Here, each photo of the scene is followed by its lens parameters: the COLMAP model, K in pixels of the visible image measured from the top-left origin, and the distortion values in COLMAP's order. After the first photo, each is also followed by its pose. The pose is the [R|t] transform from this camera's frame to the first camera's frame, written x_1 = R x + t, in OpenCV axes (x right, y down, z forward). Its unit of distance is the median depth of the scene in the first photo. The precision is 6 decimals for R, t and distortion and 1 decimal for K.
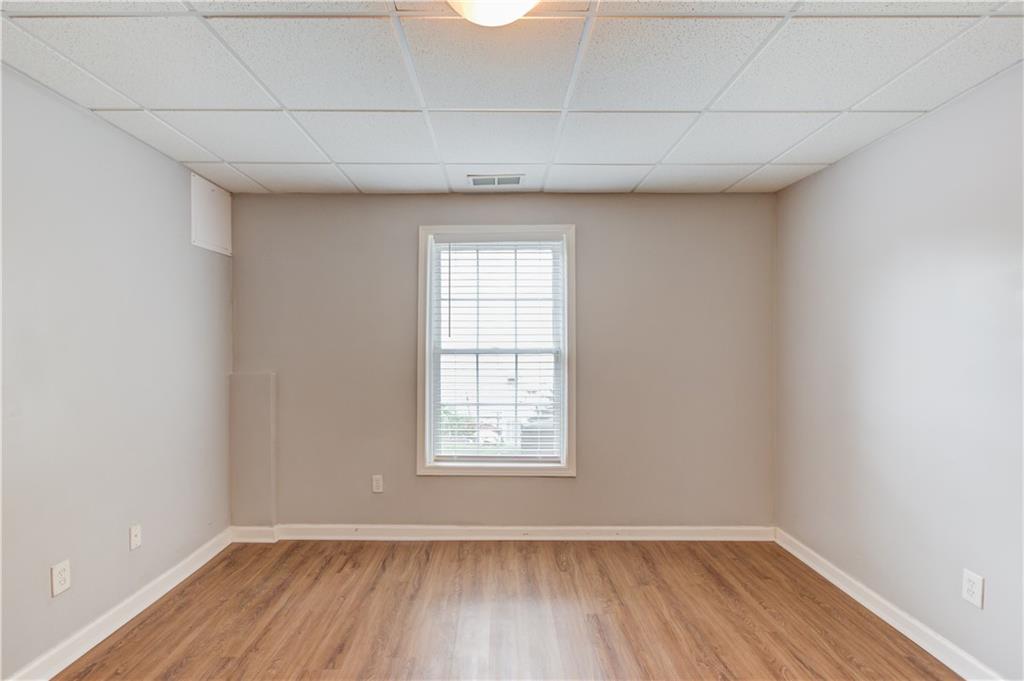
lens RADIAL K [[486.1, 0, 506.8], [0, 486.1, 340.2], [0, 0, 1]] dist [-0.003826, -0.001126]
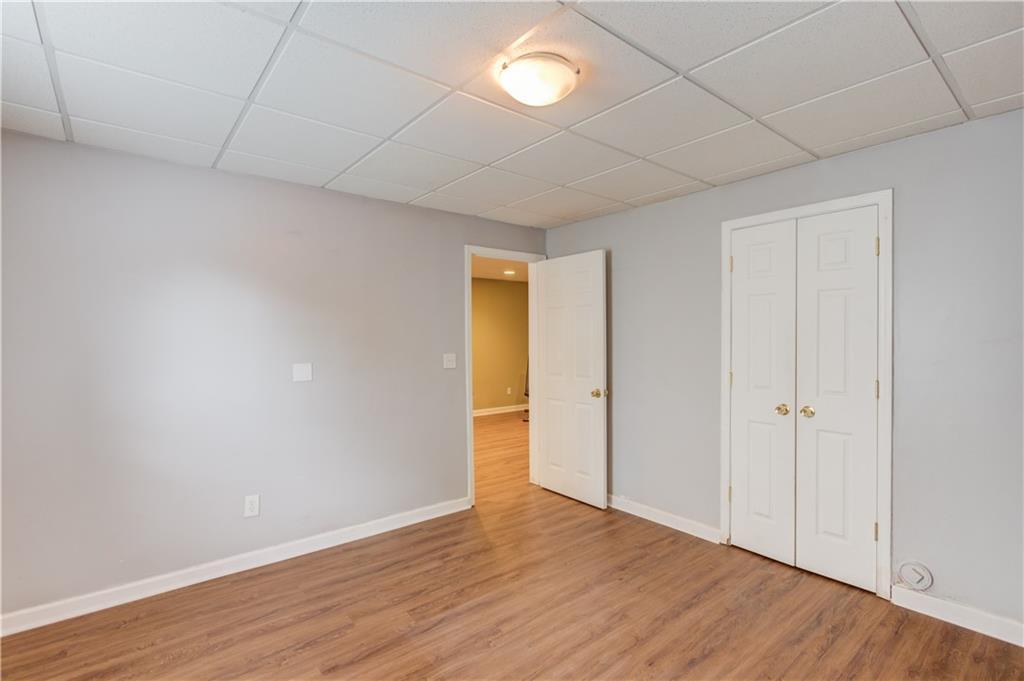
lens RADIAL K [[486.1, 0, 508.2], [0, 486.1, 336.5], [0, 0, 1]] dist [-0.003826, -0.001126]
pose [[-0.625425, -0.006011, 0.780261, -0.613195], [-0.001492, 0.999978, 0.006508, -0.021878], [-0.780283, 0.002906, -0.625420, 1.137156]]
